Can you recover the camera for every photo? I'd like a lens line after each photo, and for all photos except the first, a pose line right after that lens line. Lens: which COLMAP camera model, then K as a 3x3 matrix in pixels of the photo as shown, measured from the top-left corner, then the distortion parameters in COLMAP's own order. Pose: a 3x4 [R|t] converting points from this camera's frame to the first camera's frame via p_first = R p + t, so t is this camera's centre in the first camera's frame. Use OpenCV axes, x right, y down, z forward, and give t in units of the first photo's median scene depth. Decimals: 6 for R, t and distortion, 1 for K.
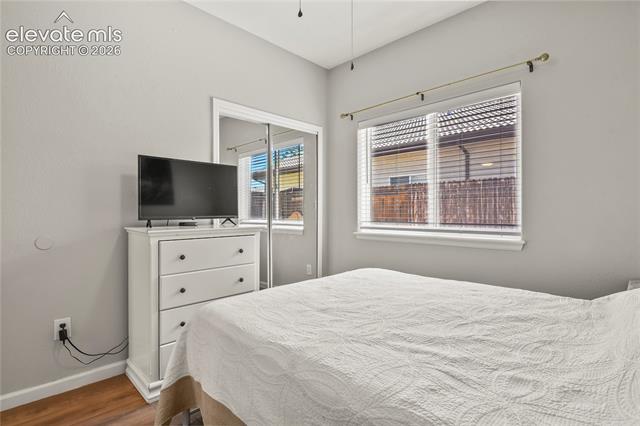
lens RADIAL K [[309.3, 0, 323.0], [0, 309.3, 211.5], [0, 0, 1]] dist [-0.011495, -0.003041]
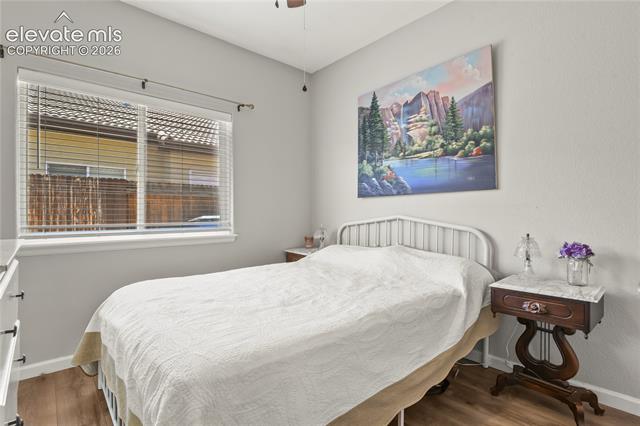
lens RADIAL K [[309.3, 0, 322.9], [0, 309.3, 214.7], [0, 0, 1]] dist [-0.011495, -0.003041]
pose [[0.059939, 0.000822, 0.998202, -0.522304], [0.000450, 1.000000, -0.000851, 0.008955], [-0.998202, 0.000500, 0.059939, 0.411289]]
